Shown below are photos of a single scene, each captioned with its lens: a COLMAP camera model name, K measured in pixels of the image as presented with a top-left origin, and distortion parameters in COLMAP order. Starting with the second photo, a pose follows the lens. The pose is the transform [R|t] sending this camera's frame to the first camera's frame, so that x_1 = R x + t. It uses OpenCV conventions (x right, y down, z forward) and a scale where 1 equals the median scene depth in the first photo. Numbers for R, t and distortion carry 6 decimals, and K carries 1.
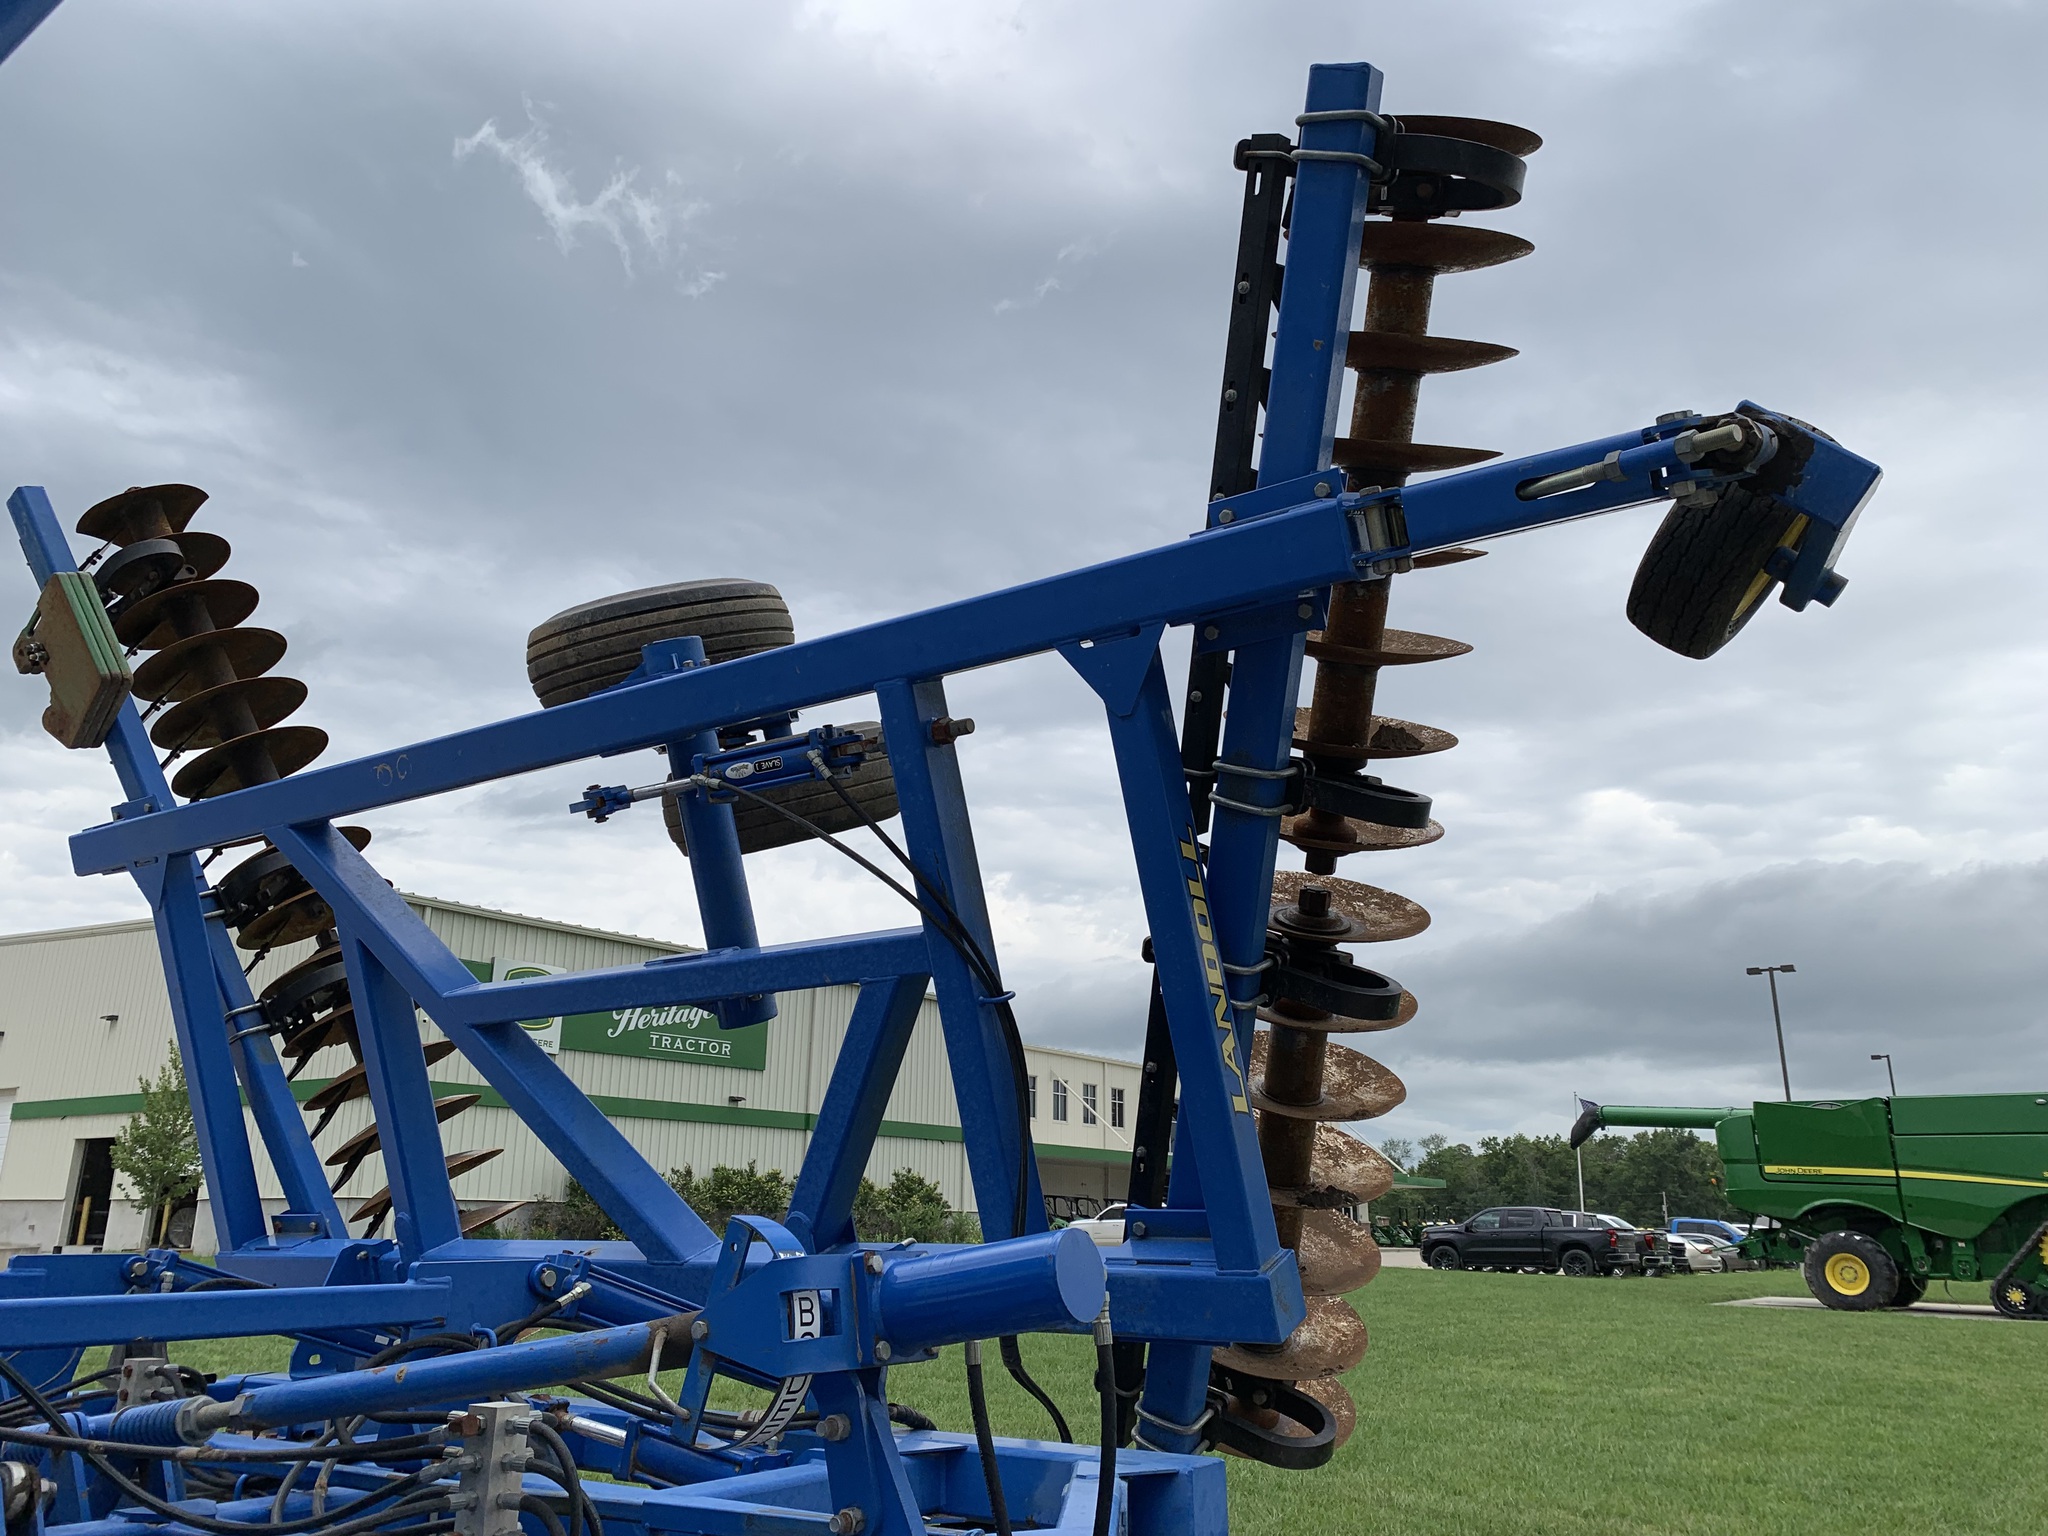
lens RADIAL K [[1567.0, 0, 1022.0], [0, 1567.0, 740.2], [0, 0, 1]] dist [0.026217, -0.027075]
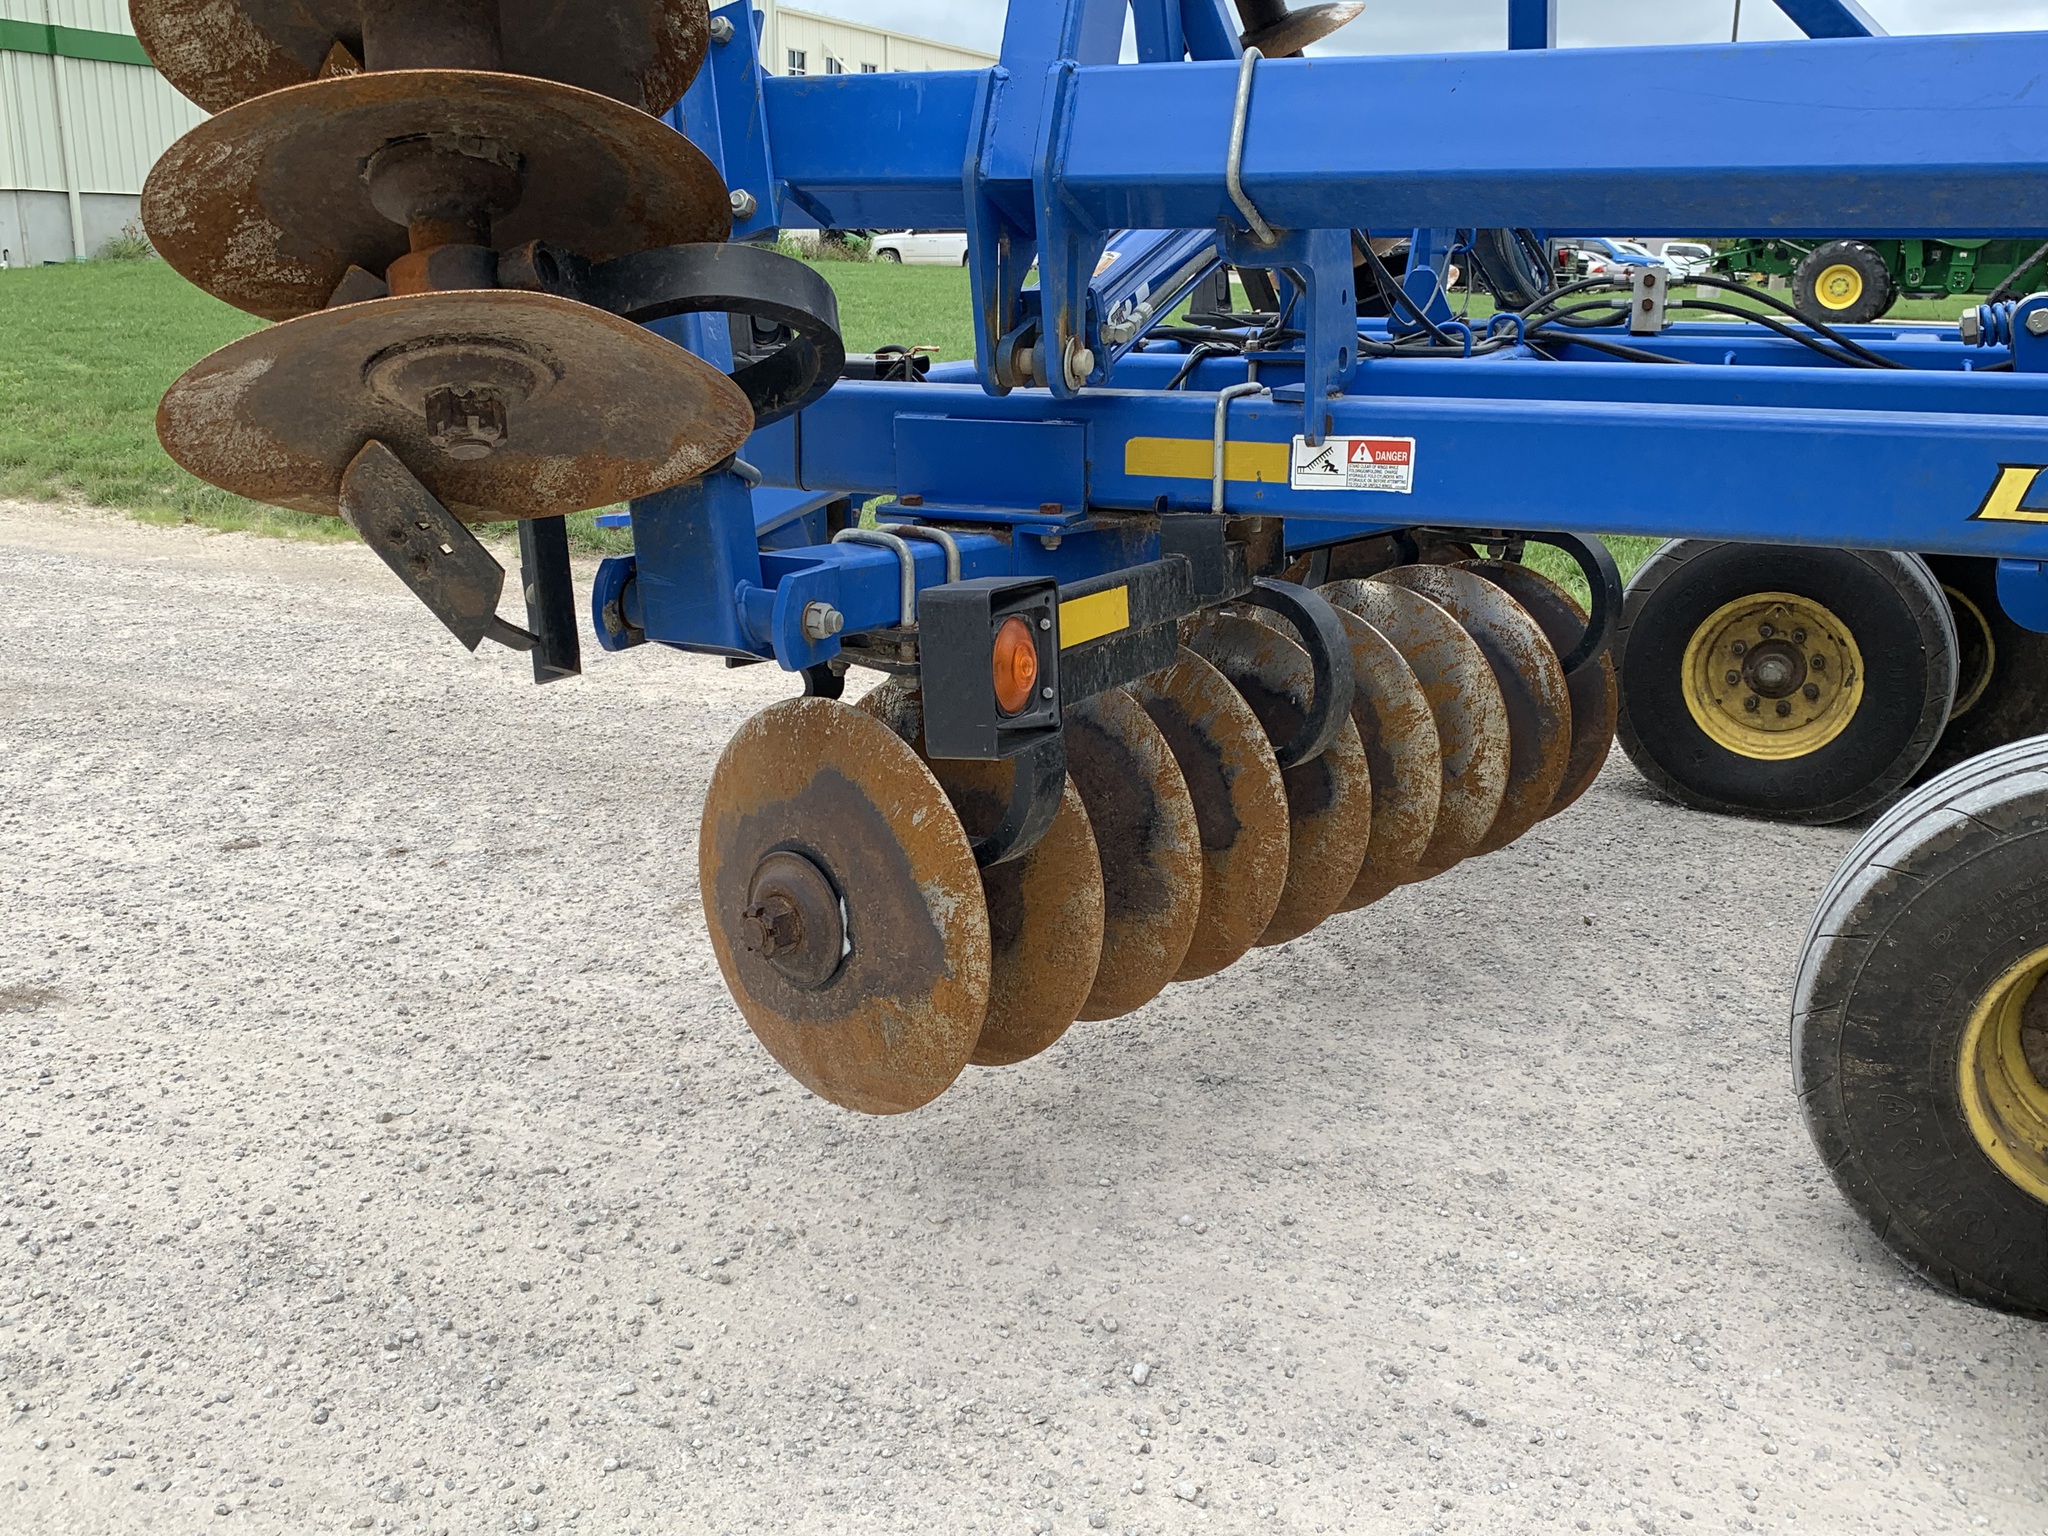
lens RADIAL K [[1930.1, 0, 1037.2], [0, 1930.1, 783.9], [0, 0, 1]] dist [0.024067, -0.024974]
pose [[0.982362, -0.044999, 0.181494, -0.752468], [-0.059916, 0.843684, 0.533486, 0.040391], [-0.177130, -0.534951, 0.826107, -0.029048]]
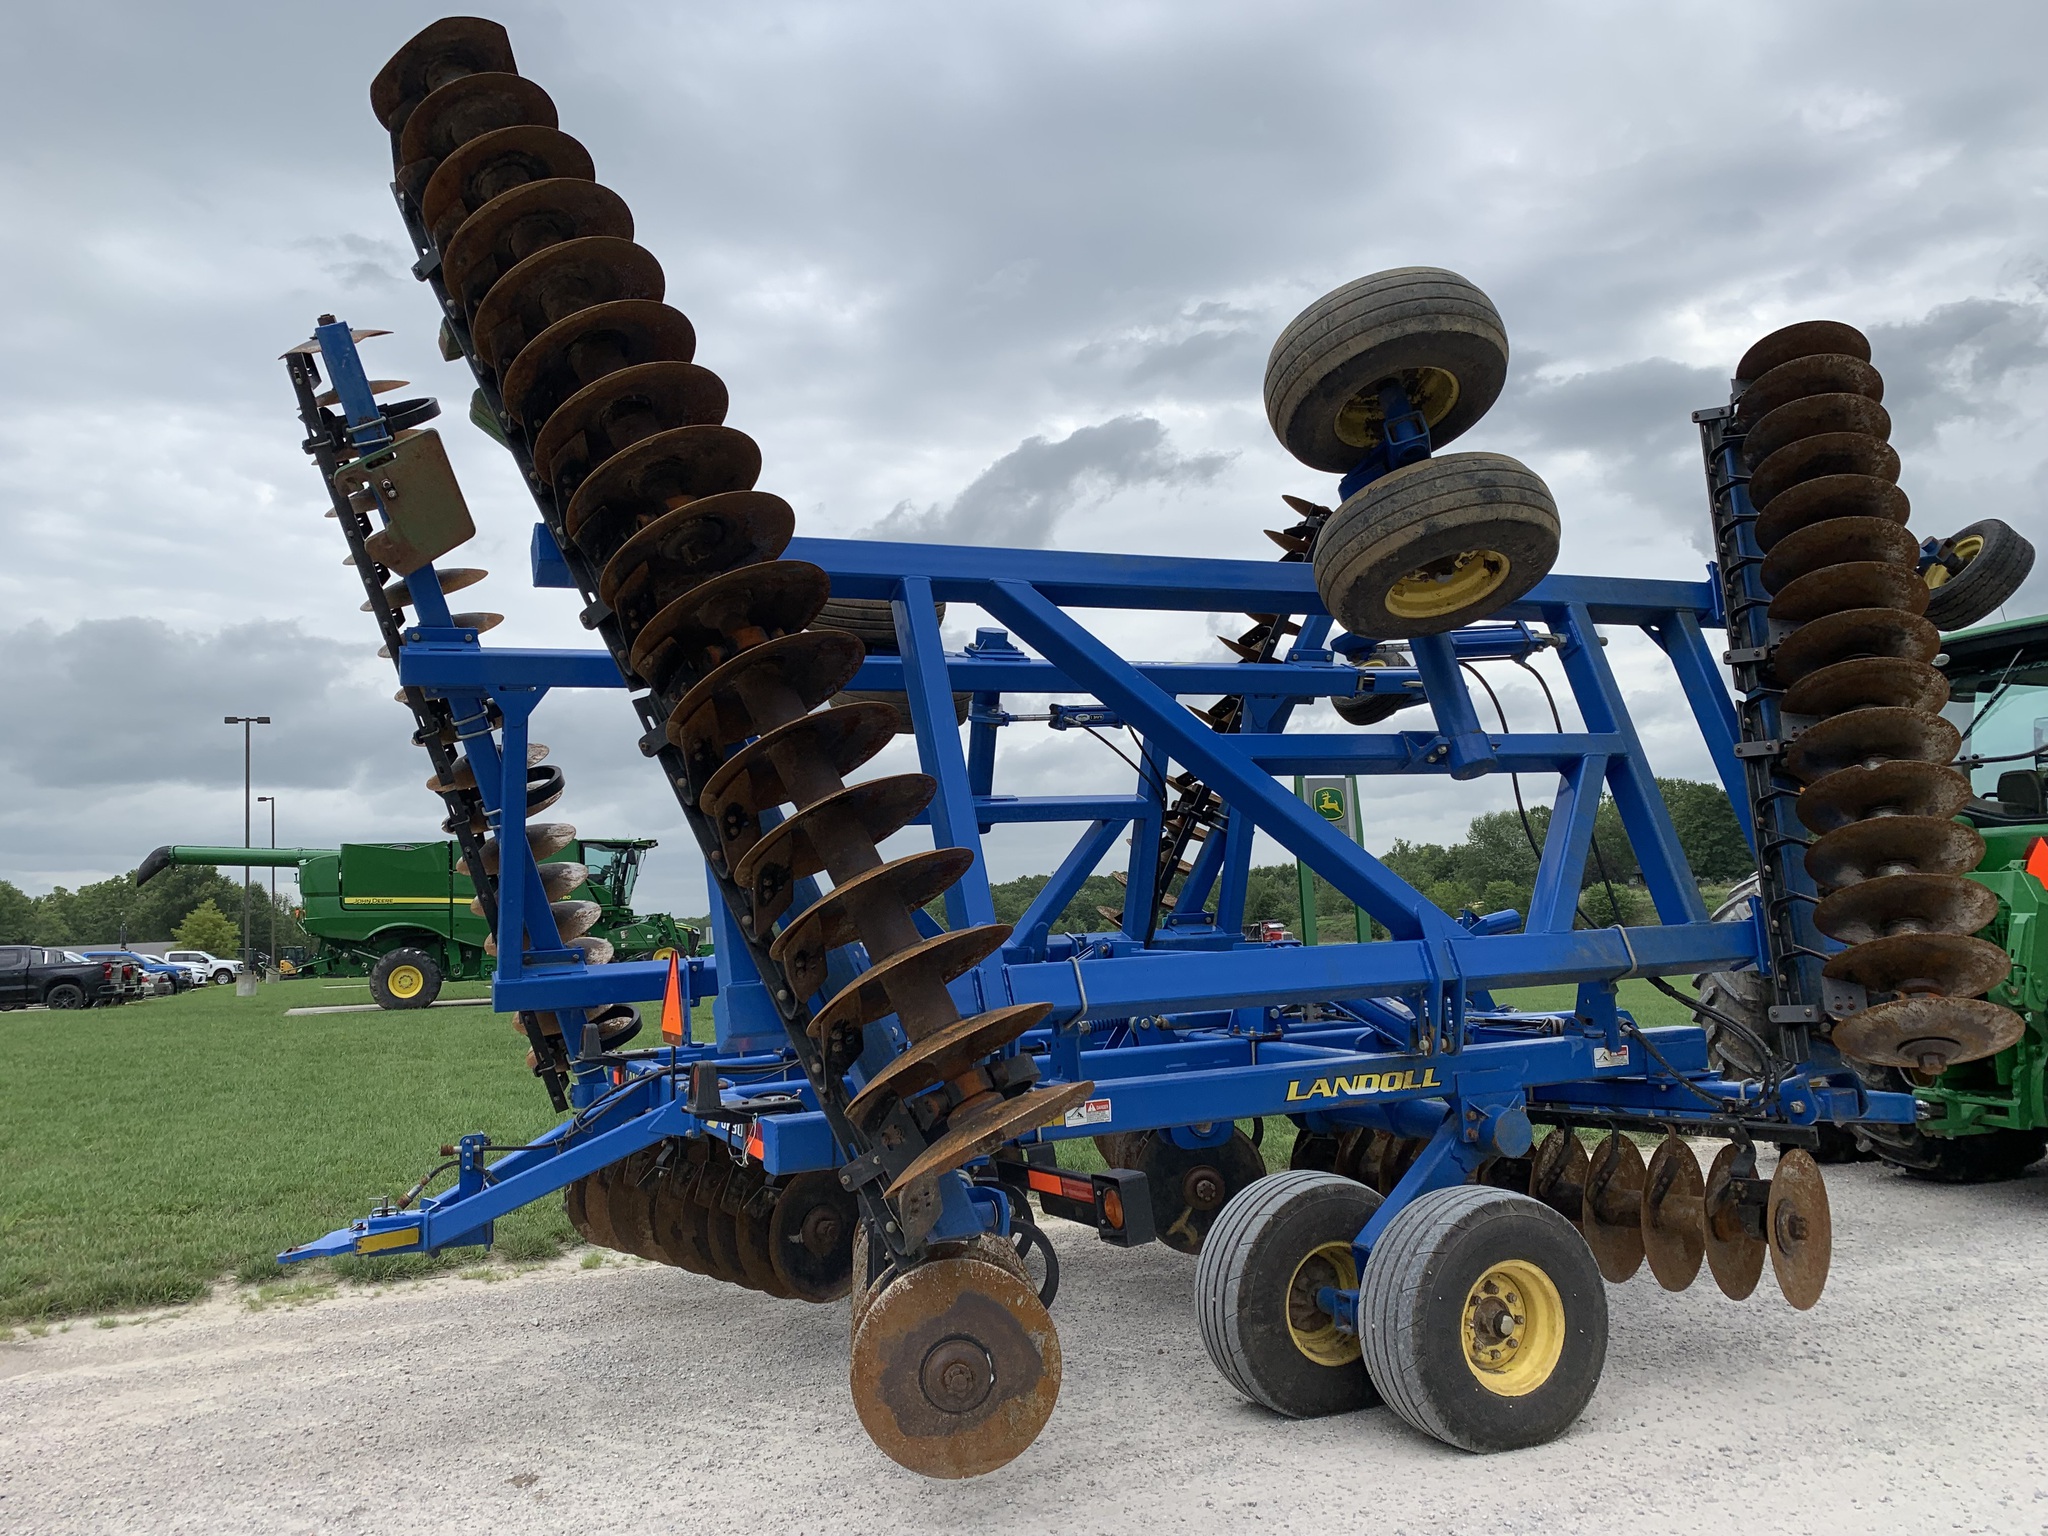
lens RADIAL K [[1567.0, 0, 1022.0], [0, 1567.0, 740.2], [0, 0, 1]] dist [0.026217, -0.027075]
pose [[0.522279, 0.063243, 0.850427, -1.378692], [-0.202340, 0.977958, 0.051537, -0.031035], [-0.828422, -0.198992, 0.523563, -0.020857]]
